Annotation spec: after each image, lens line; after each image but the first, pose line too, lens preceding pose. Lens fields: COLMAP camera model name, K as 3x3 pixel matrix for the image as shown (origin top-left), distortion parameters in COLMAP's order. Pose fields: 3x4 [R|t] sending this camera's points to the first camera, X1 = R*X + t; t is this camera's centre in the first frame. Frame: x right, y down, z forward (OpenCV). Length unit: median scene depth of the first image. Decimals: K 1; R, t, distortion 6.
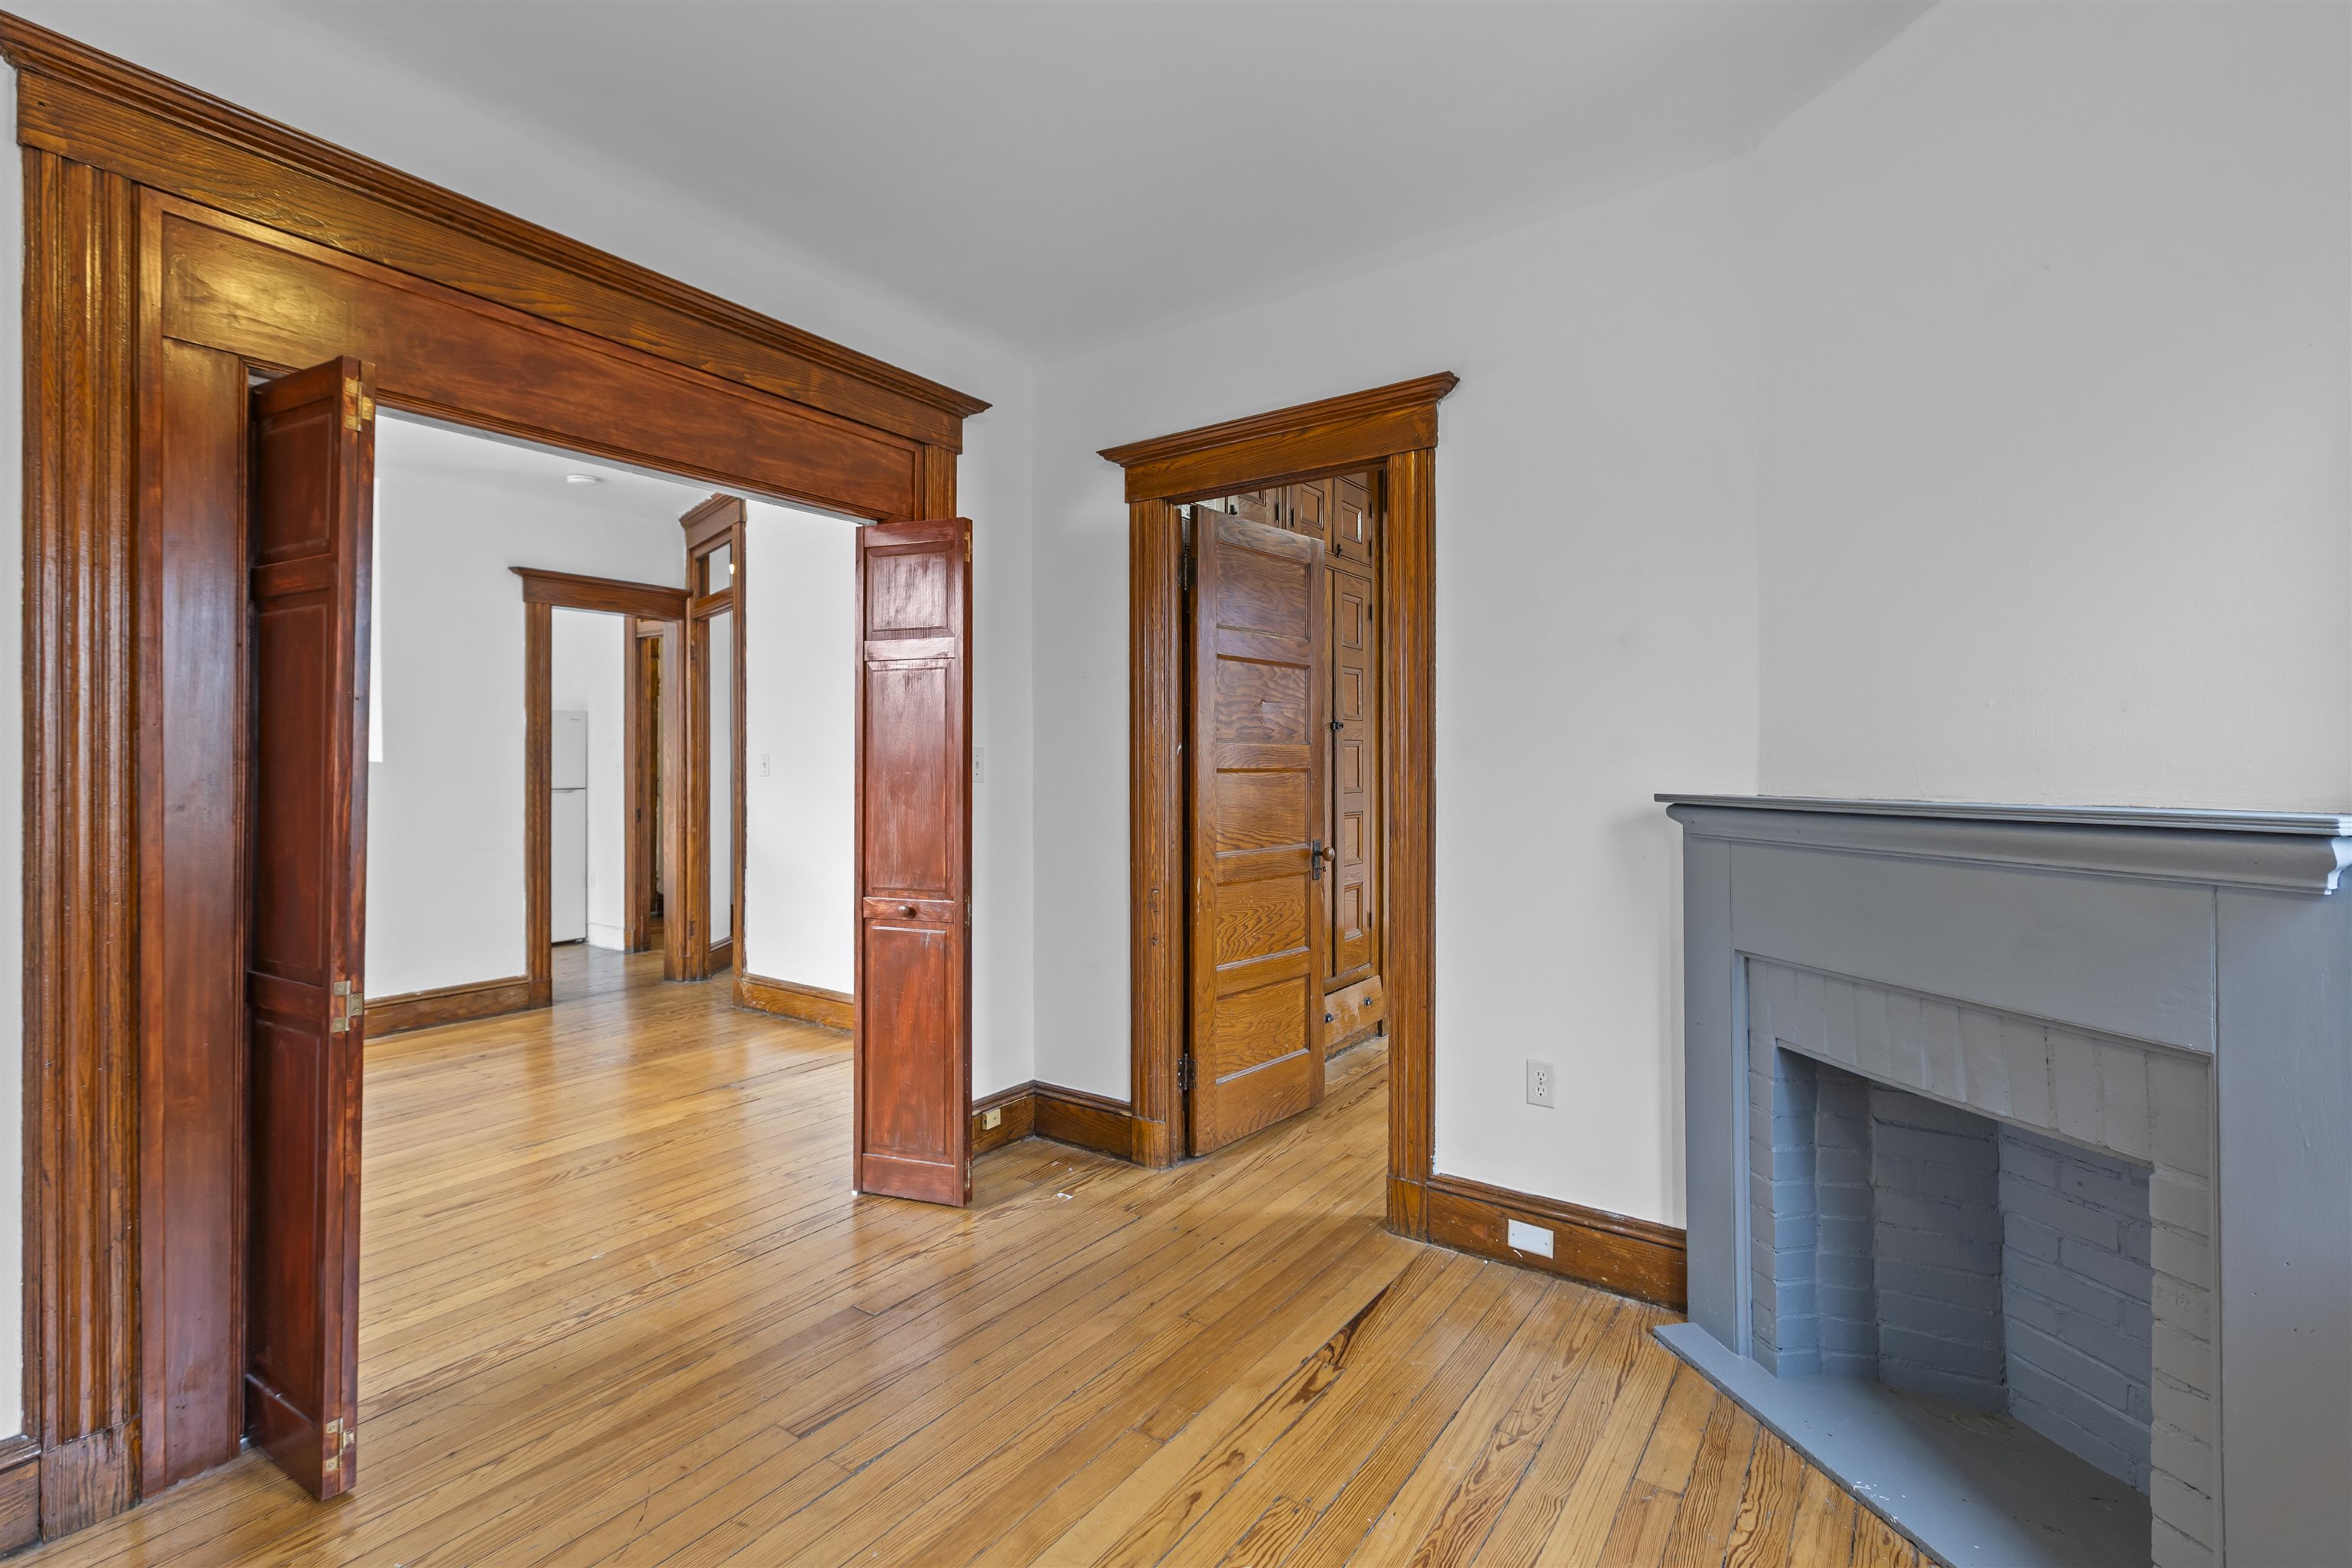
lens RADIAL K [[1048.2, 0, 1178.8], [0, 1048.2, 765.0], [0, 0, 1]] dist [-0.002093, -0.001177]
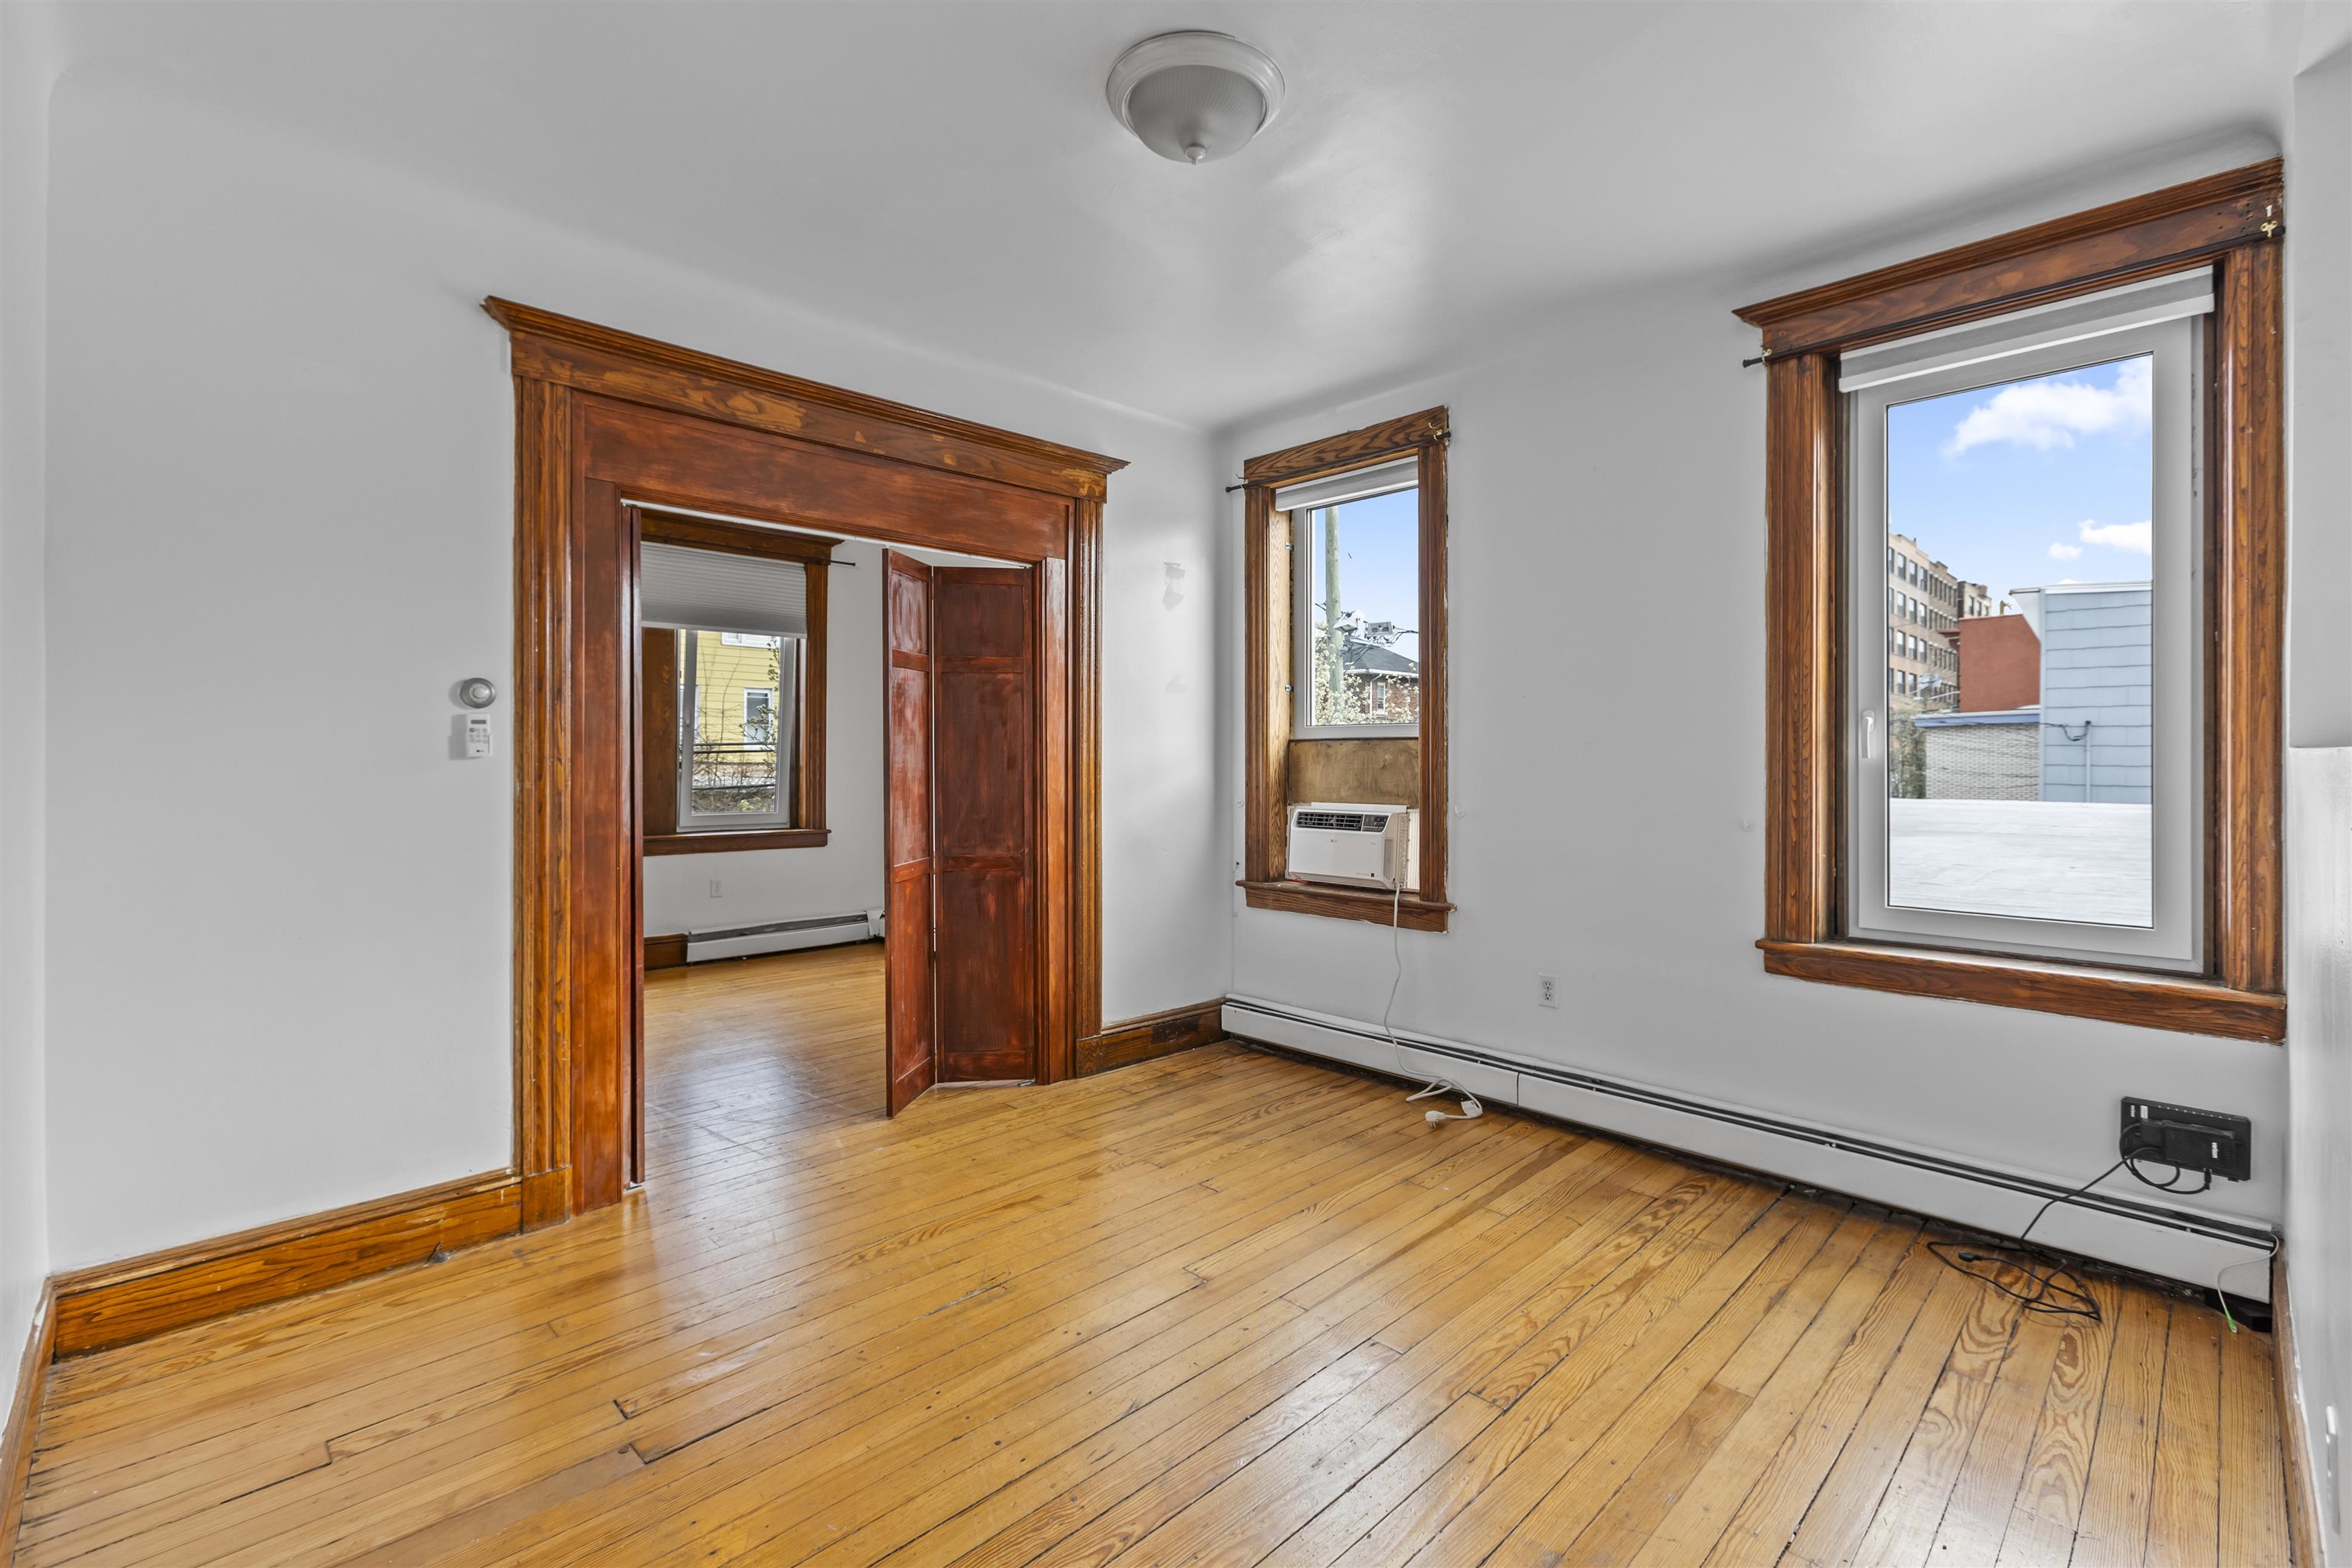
lens RADIAL K [[1048.2, 0, 1176.2], [0, 1048.2, 765.4], [0, 0, 1]] dist [-0.002093, -0.001177]
pose [[-0.980941, -0.003621, 0.194271, -0.854755], [-0.002391, 0.999976, 0.006566, 0.003326], [-0.194290, 0.005976, -0.980926, 1.609366]]
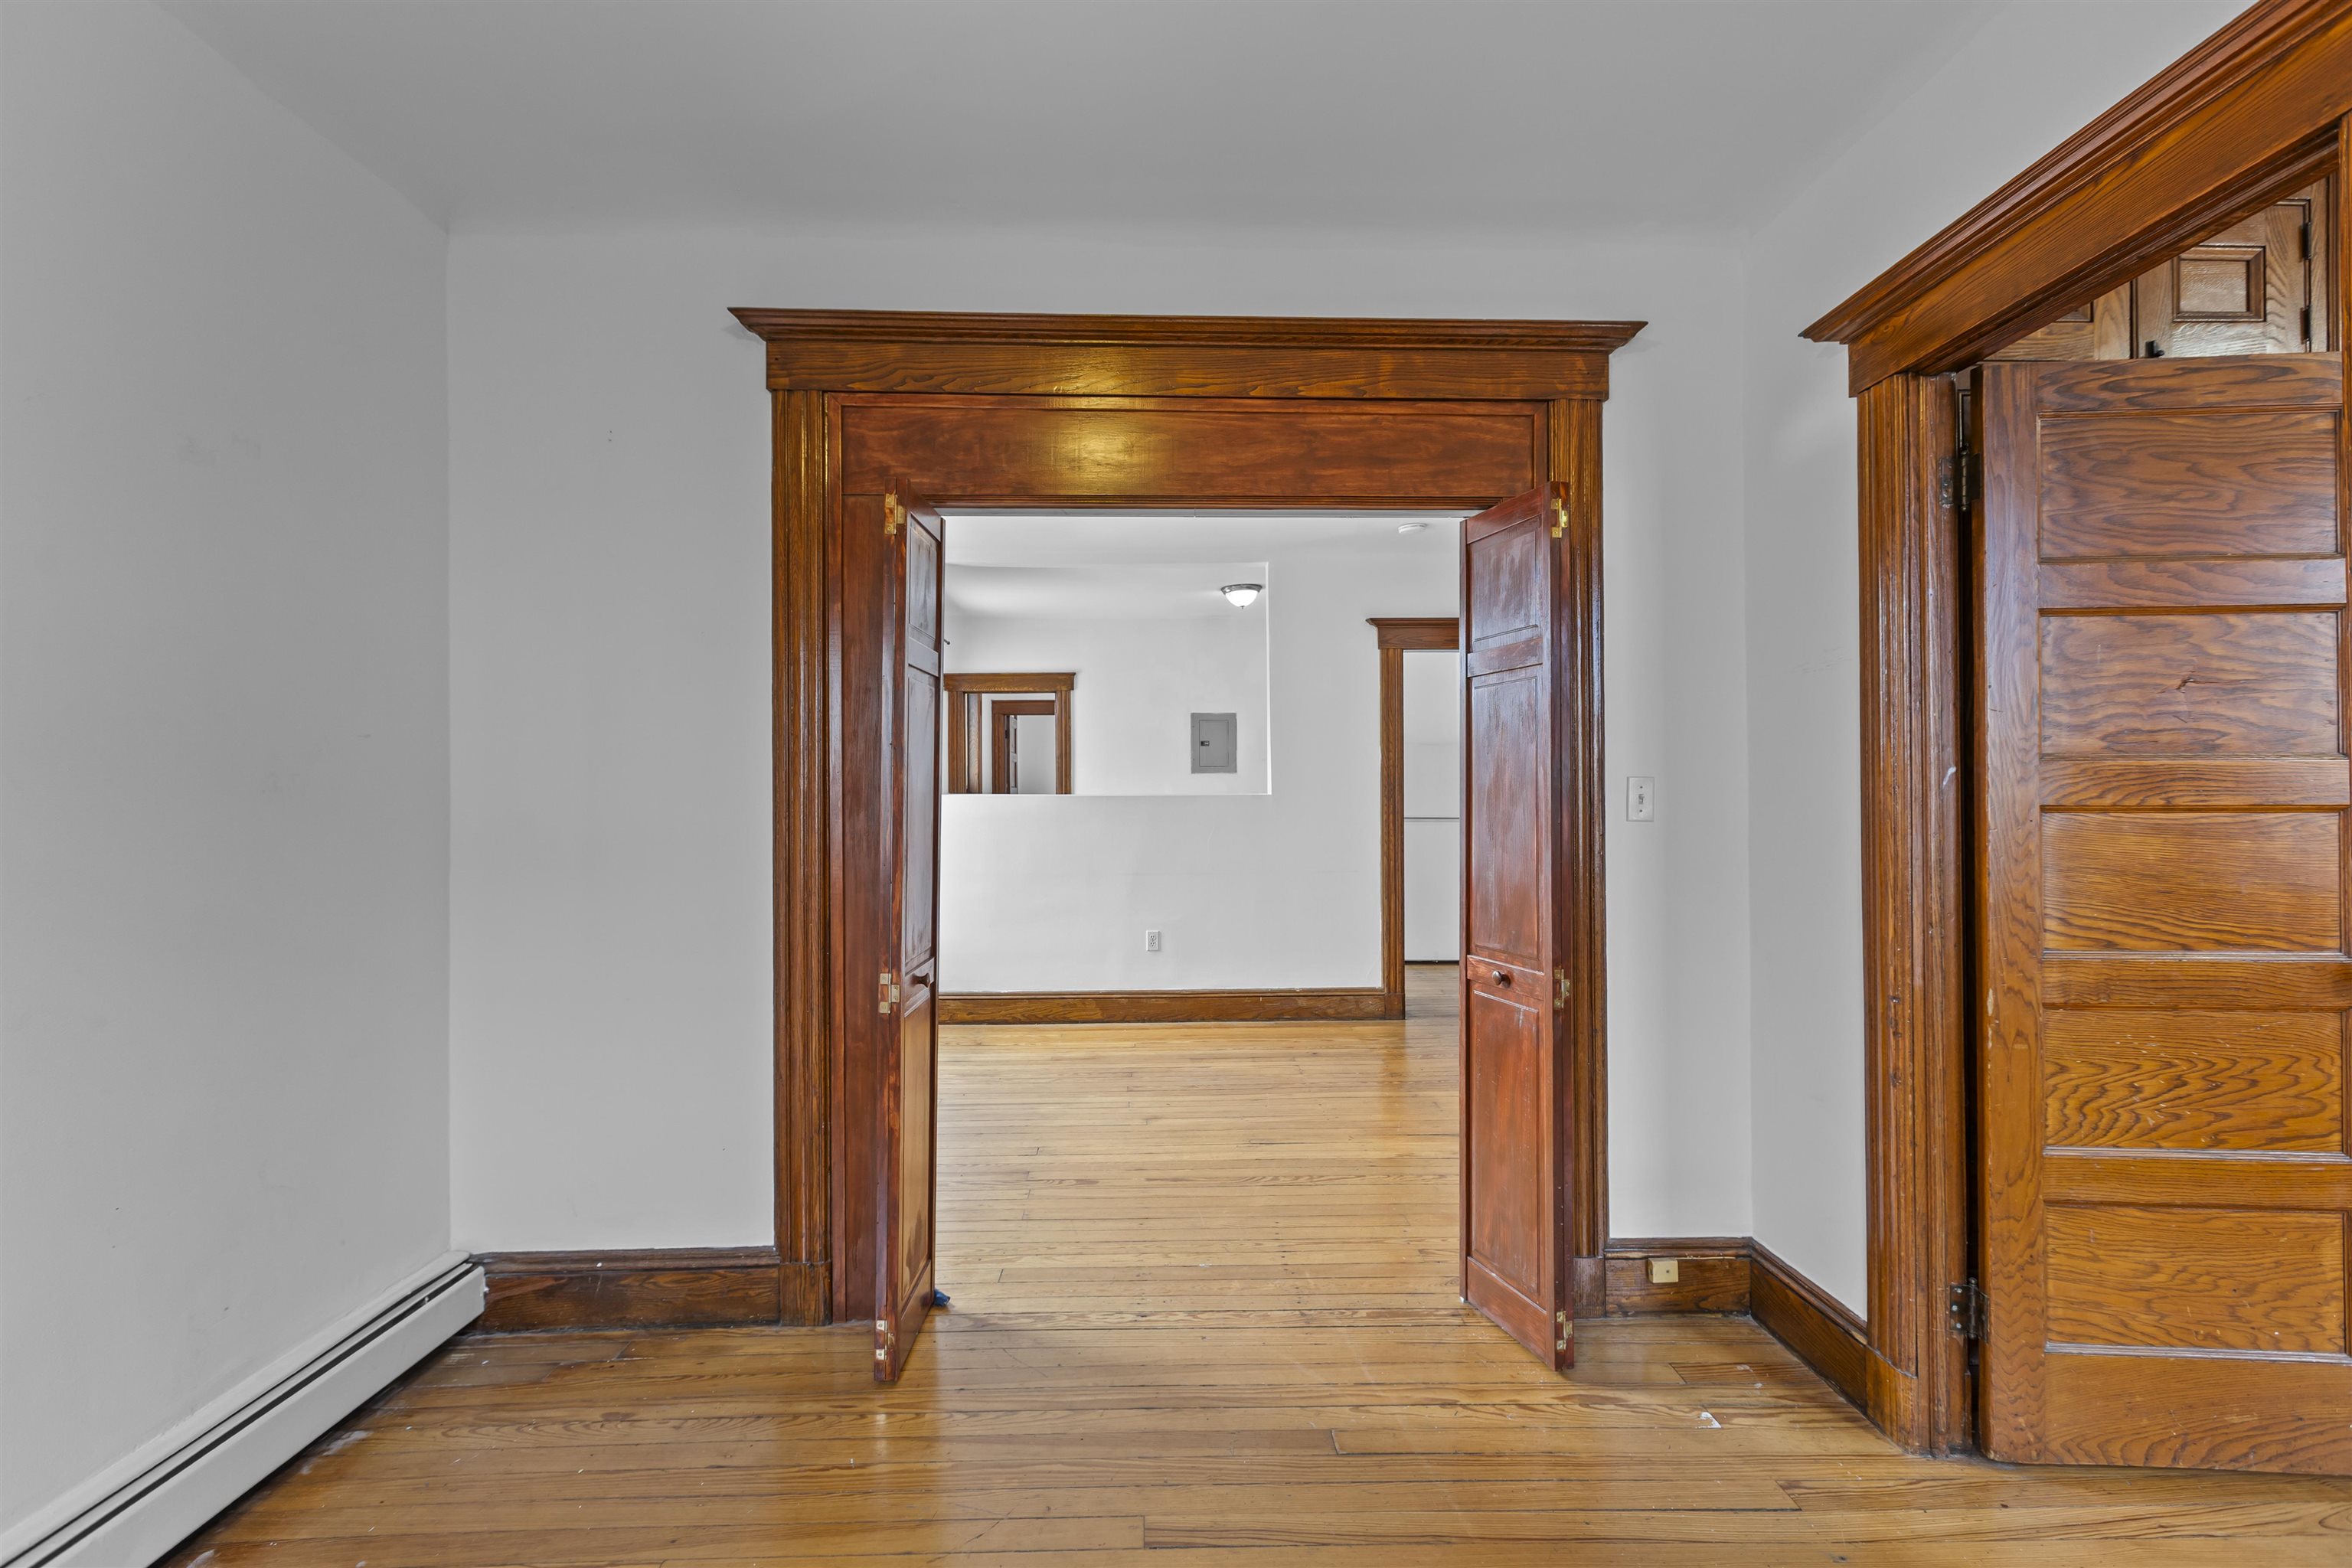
lens RADIAL K [[1048.2, 0, 1183.7], [0, 1048.2, 786.8], [0, 0, 1]] dist [-0.002093, -0.001177]
pose [[0.594473, -0.007849, -0.804077, 0.213180], [0.002148, 0.999964, -0.008173, -0.002935], [0.804113, 0.003132, 0.594468, 0.266274]]
